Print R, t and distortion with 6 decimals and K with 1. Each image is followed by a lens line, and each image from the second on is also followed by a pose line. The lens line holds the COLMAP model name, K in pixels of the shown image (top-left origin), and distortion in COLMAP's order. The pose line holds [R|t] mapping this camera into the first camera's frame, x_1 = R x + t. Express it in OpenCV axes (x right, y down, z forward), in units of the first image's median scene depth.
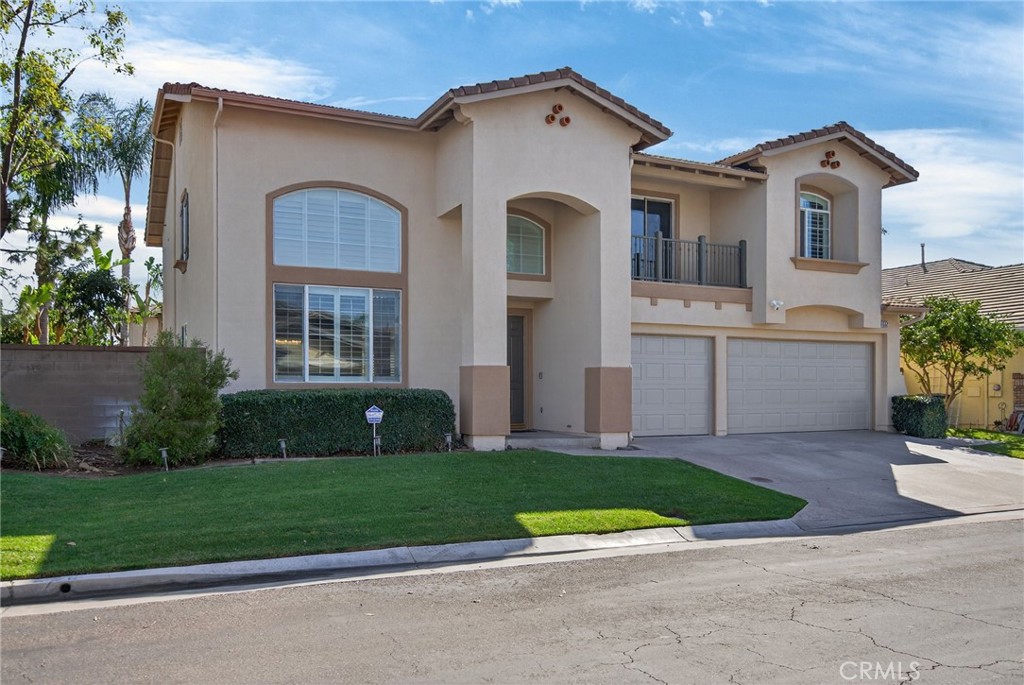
lens RADIAL K [[830.8, 0, 519.4], [0, 830.8, 399.2], [0, 0, 1]] dist [-0.011933, 0.006290]
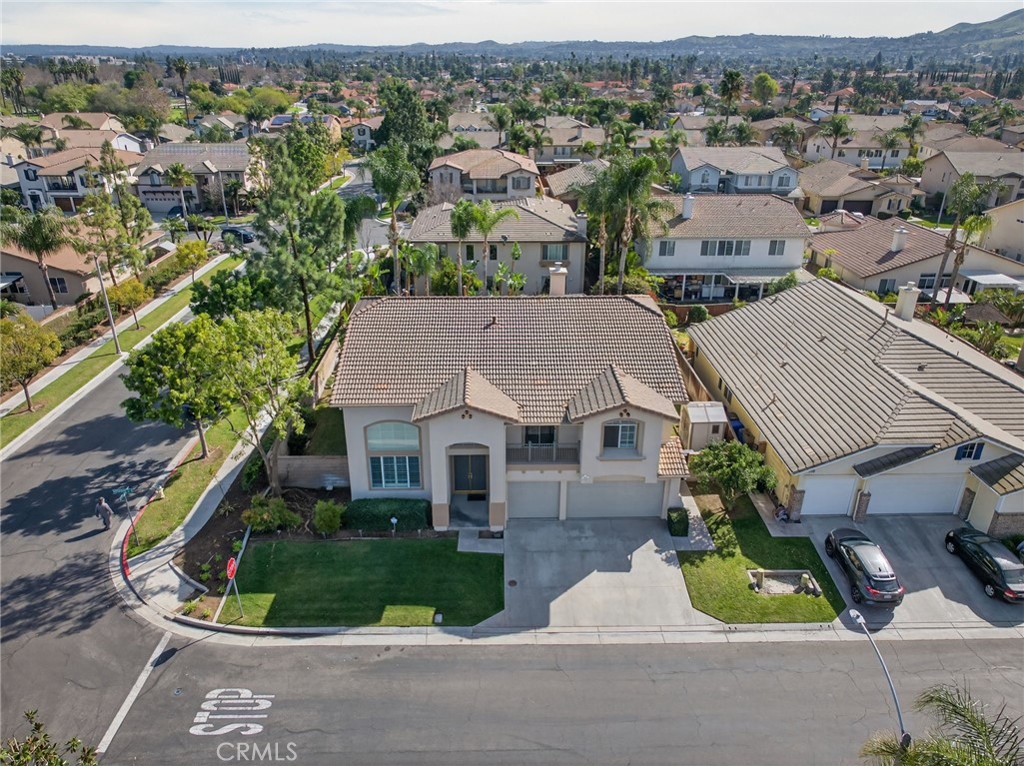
lens RADIAL K [[685.8, 0, 513.7], [0, 685.8, 384.2], [0, 0, 1]] dist [0.028365, 0.000162]
pose [[0.907117, 0.179318, -0.380768, 0.830911], [-0.012820, 0.916049, 0.400860, -1.119660], [0.420684, -0.358746, 0.833263, -0.501284]]
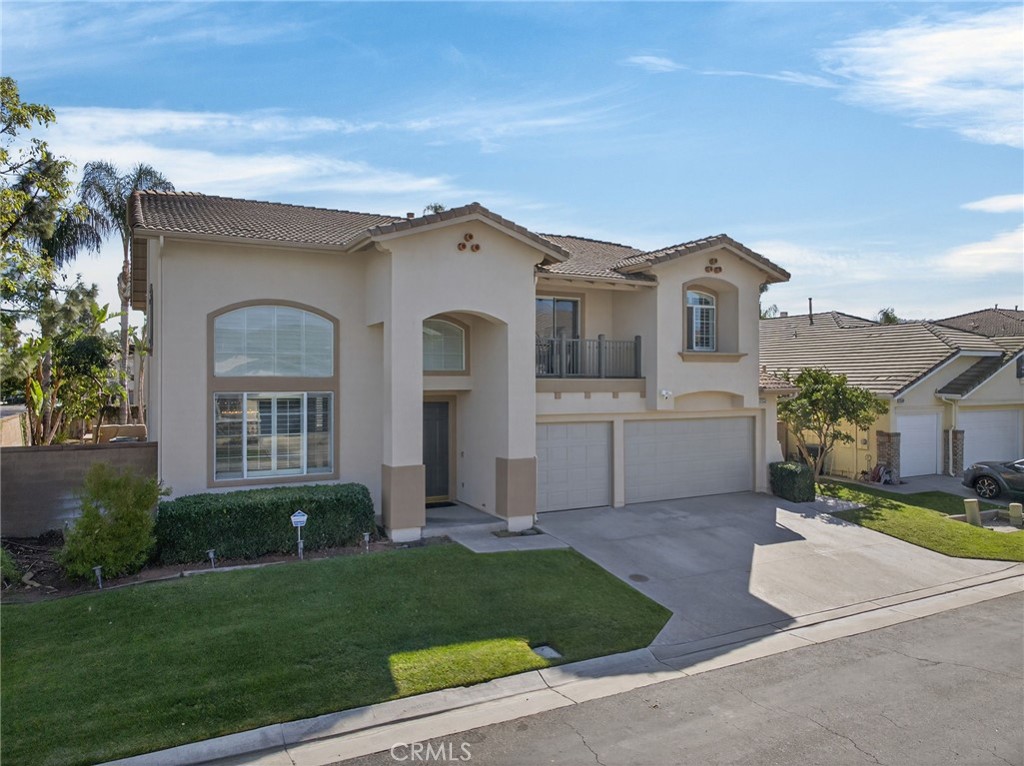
lens RADIAL K [[702.8, 0, 513.8], [0, 702.8, 382.0], [0, 0, 1]] dist [0.002274, -0.000508]
pose [[0.999505, 0.000783, 0.031447, 0.072335], [-0.000618, 0.999986, -0.005285, -0.135093], [-0.031451, 0.005263, 0.999491, 0.030058]]
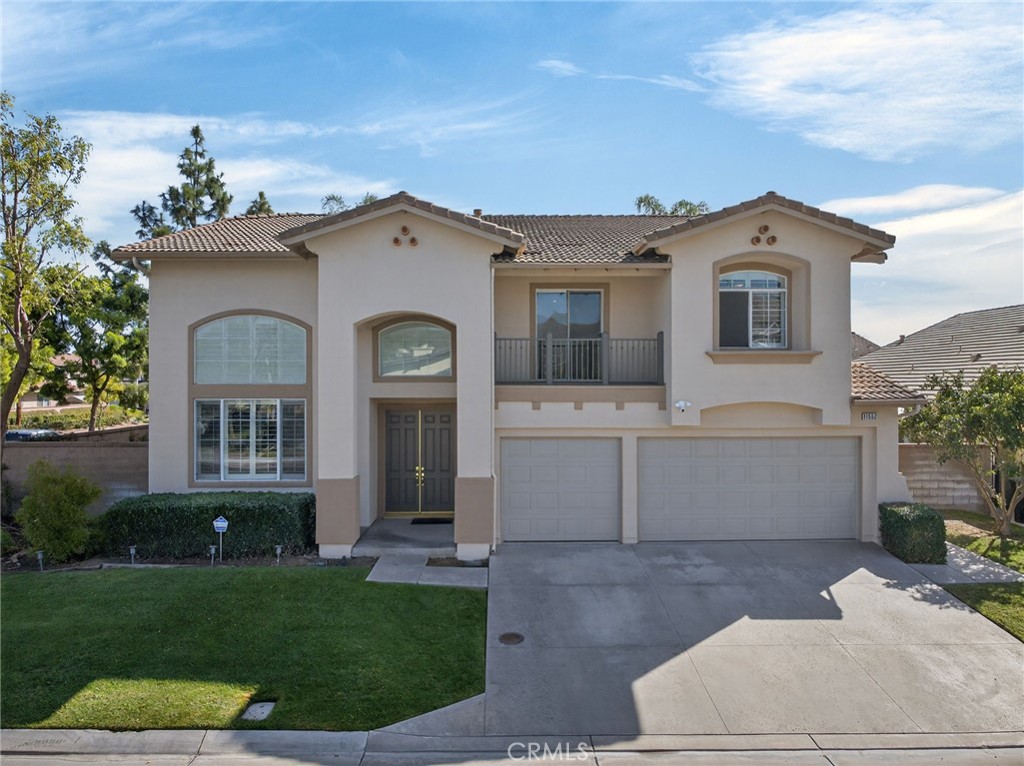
lens RADIAL K [[704.1, 0, 508.5], [0, 704.1, 380.4], [0, 0, 1]] dist [-0.004079, -0.001265]
pose [[0.904360, -0.000283, -0.426771, 0.499672], [-0.003961, 0.999951, -0.009058, -0.143751], [0.426752, 0.009882, 0.904315, 0.243257]]
